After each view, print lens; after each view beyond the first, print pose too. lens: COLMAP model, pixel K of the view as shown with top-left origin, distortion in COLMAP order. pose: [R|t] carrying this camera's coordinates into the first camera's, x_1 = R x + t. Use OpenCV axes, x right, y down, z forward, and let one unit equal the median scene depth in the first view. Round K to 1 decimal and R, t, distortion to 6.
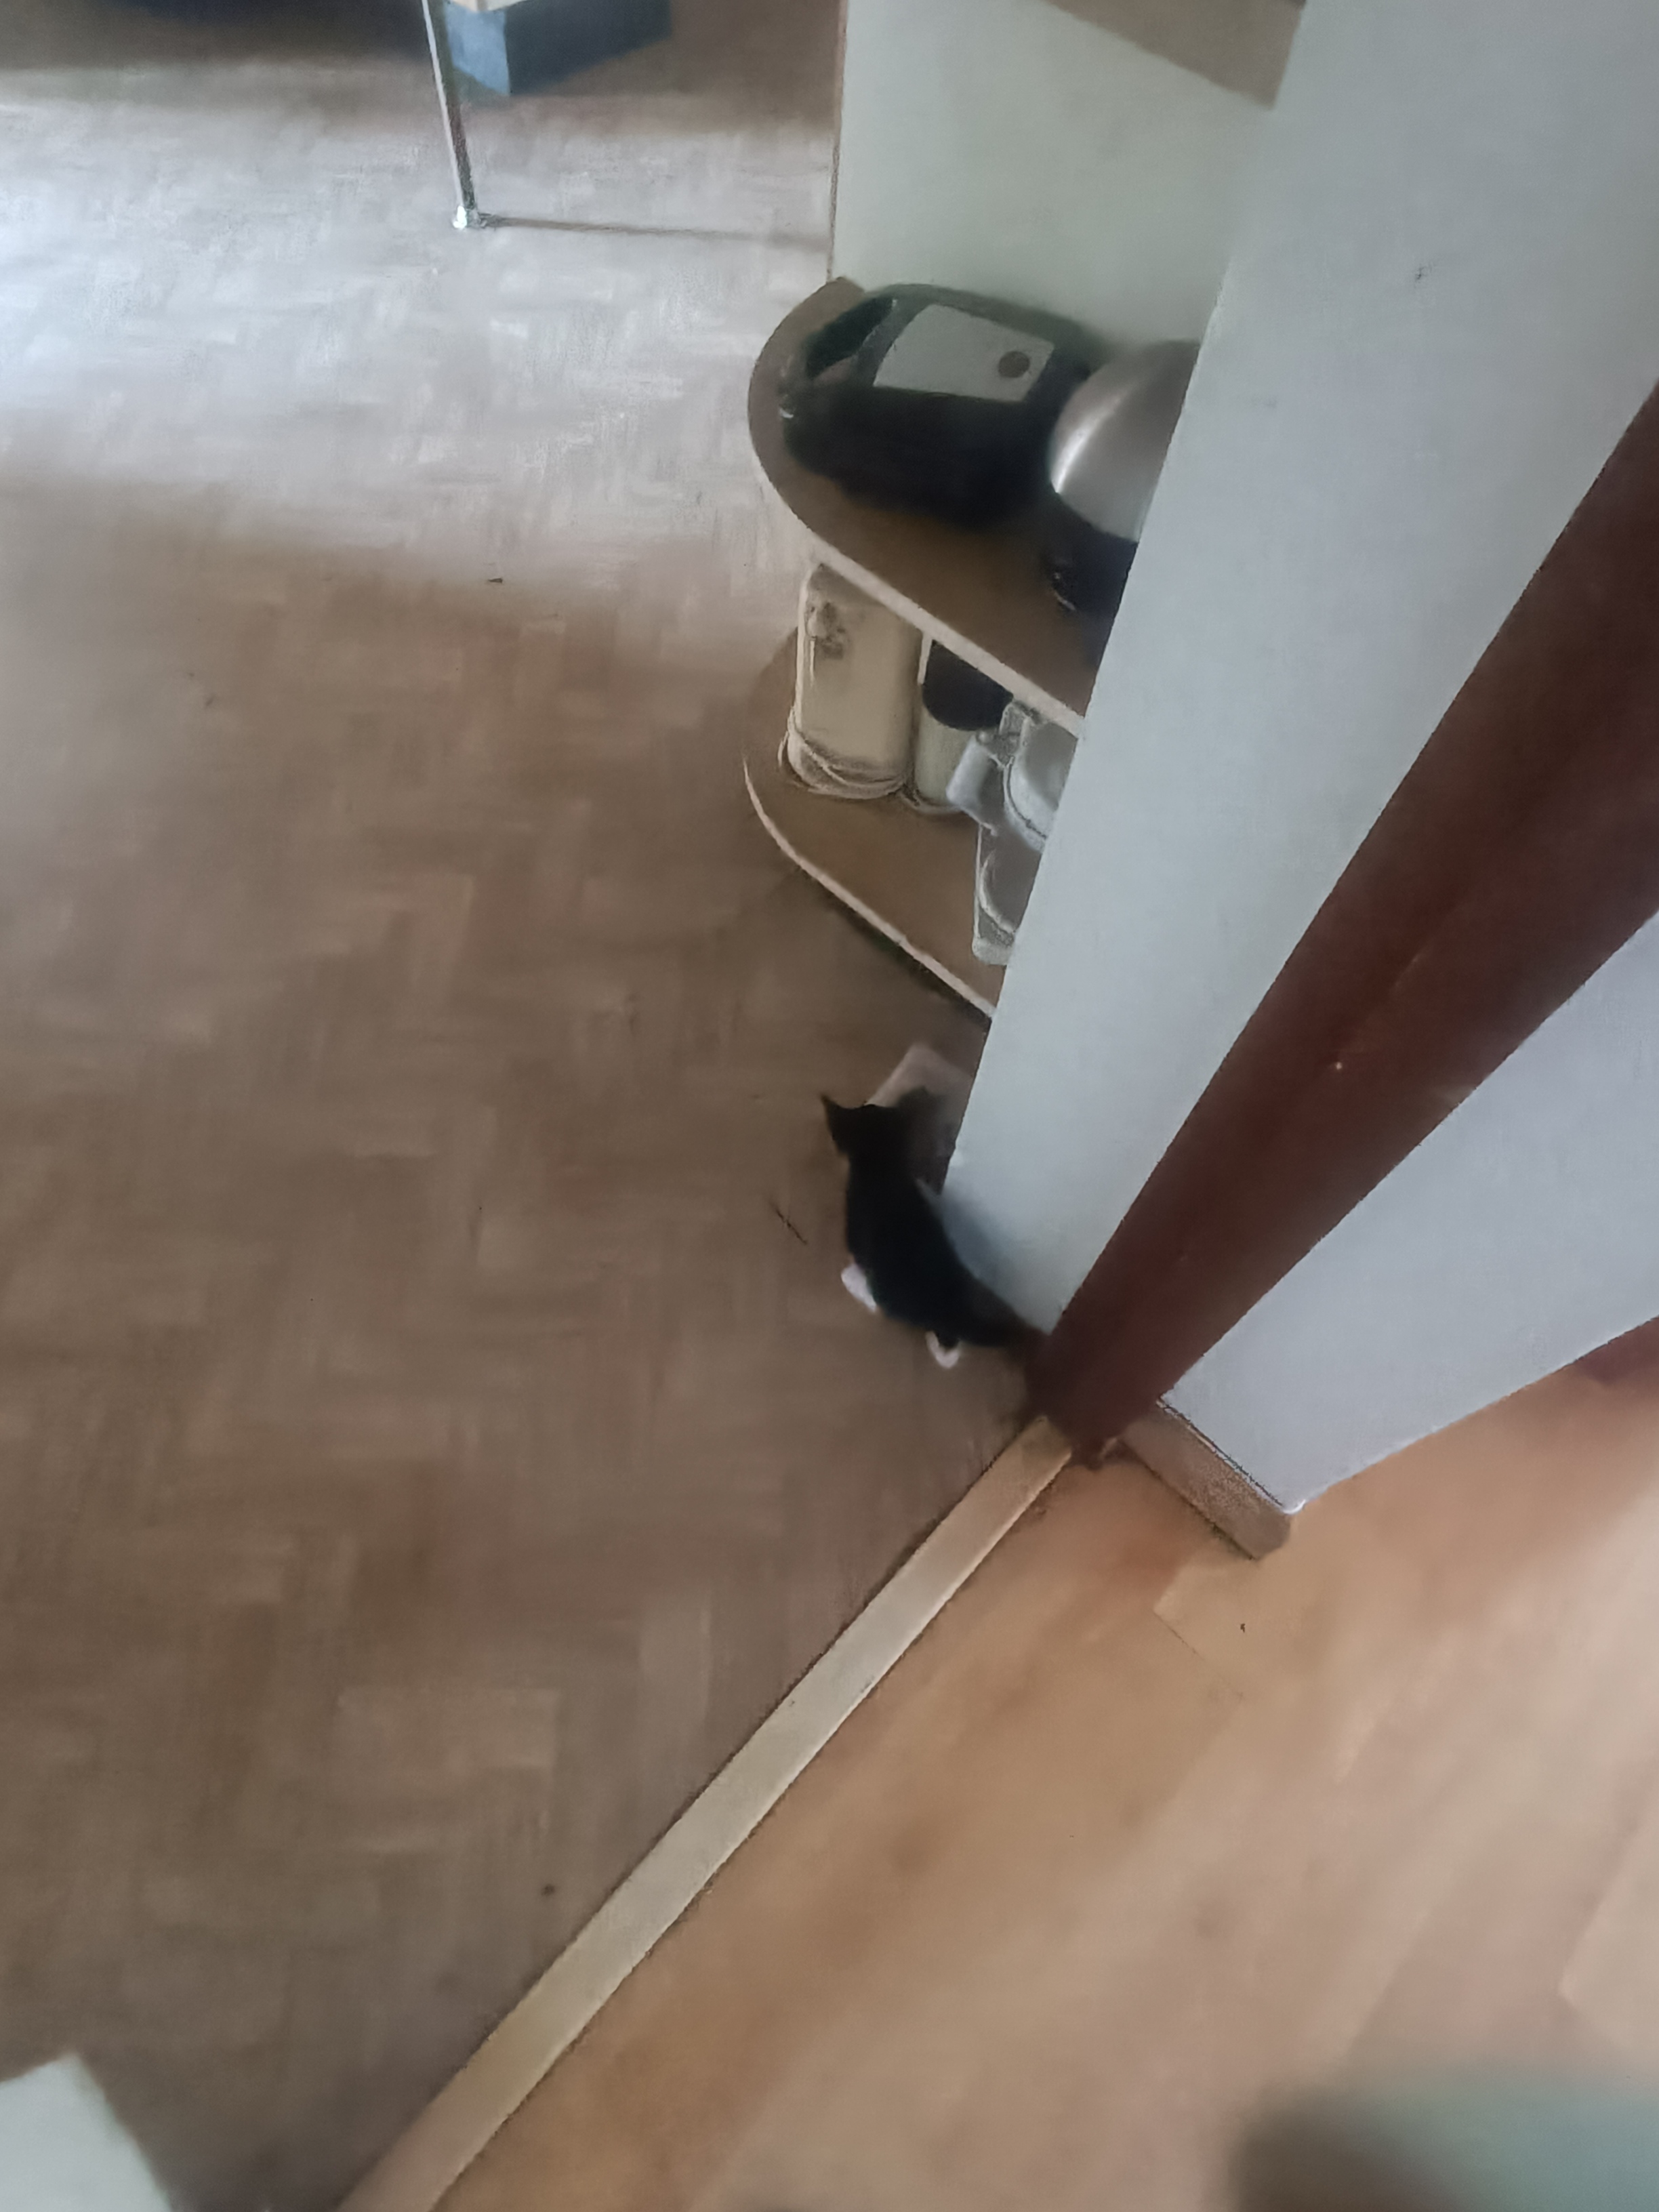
lens RADIAL K [[1196.2, 0, 819.0], [0, 1196.2, 1109.4], [0, 0, 1]] dist [0.006146, 0.001351]
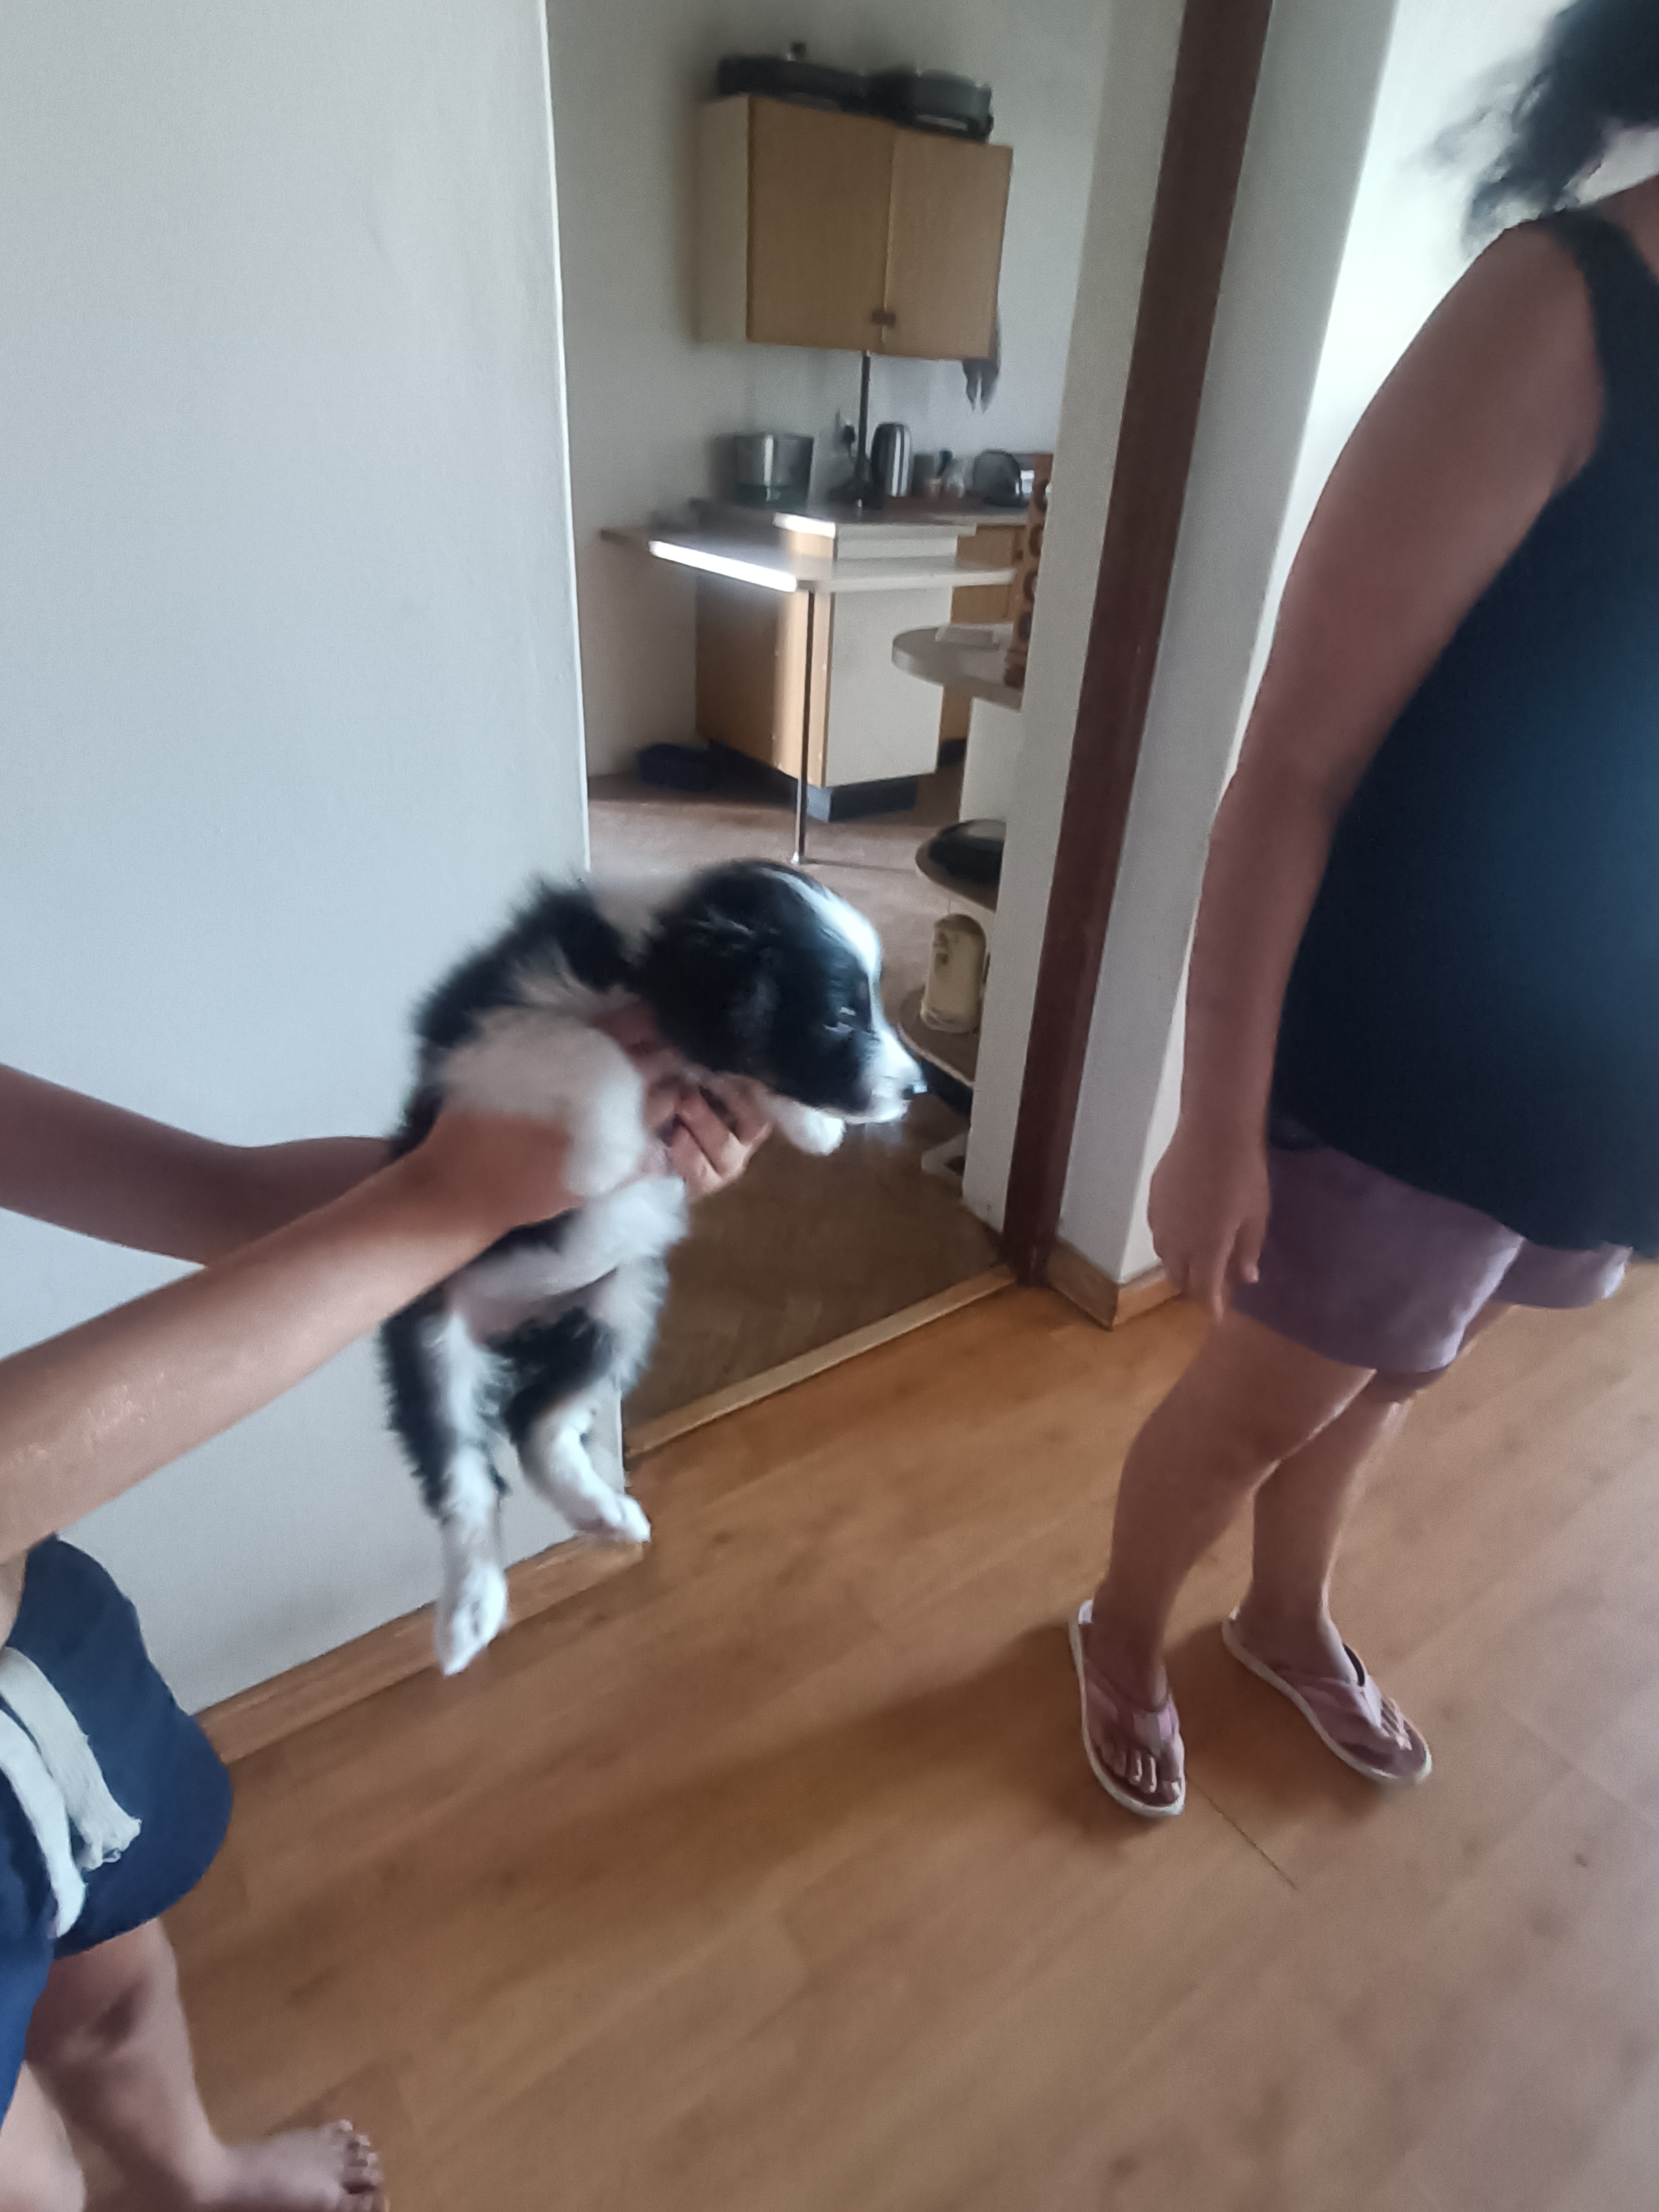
lens RADIAL K [[1196.2, 0, 828.1], [0, 1196.2, 1094.4], [0, 0, 1]] dist [0.006146, 0.001351]
pose [[0.982845, 0.098490, -0.155935, 0.124893], [-0.166546, 0.837177, -0.520957, 0.747205], [0.079236, 0.537991, 0.839218, -0.550084]]
